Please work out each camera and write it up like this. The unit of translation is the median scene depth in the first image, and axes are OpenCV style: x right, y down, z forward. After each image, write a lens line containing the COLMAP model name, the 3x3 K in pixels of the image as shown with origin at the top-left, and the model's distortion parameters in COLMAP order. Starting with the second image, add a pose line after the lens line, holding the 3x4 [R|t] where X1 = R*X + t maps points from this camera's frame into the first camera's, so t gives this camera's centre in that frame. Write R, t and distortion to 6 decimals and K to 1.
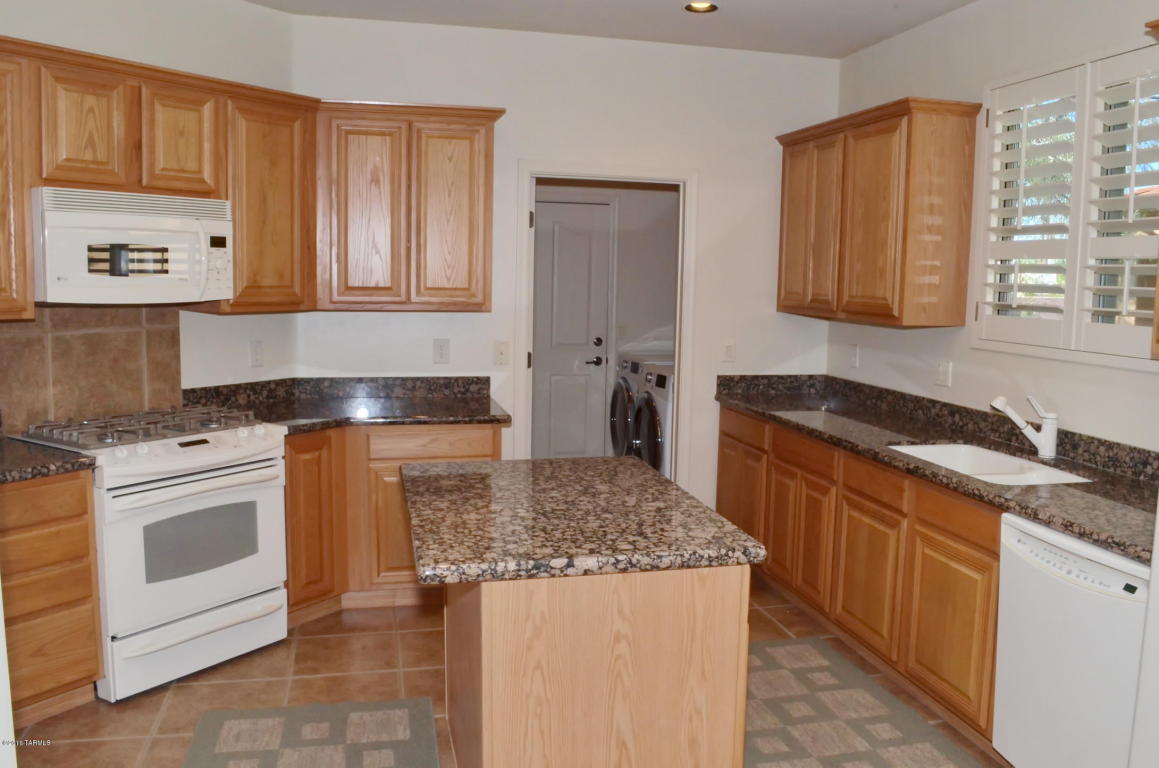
lens RADIAL K [[930.6, 0, 611.9], [0, 930.6, 384.9], [0, 0, 1]] dist [-0.071053, 0.011012]
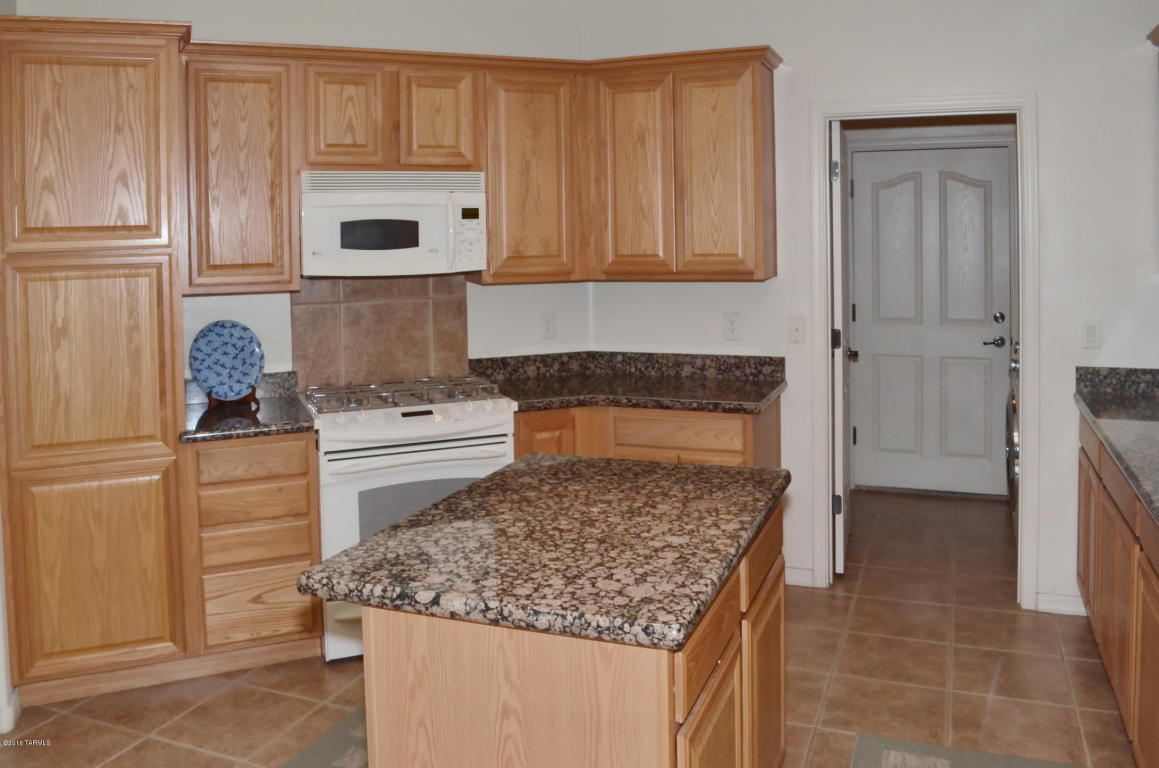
lens RADIAL K [[986.0, 0, 577.9], [0, 986.0, 268.3], [0, 0, 1]] dist [-0.041233, 0.005033]
pose [[0.814359, -0.016127, -0.580138, 0.290181], [-0.035840, 0.996308, -0.078006, -0.015791], [0.579254, 0.084317, 0.810775, 0.194174]]
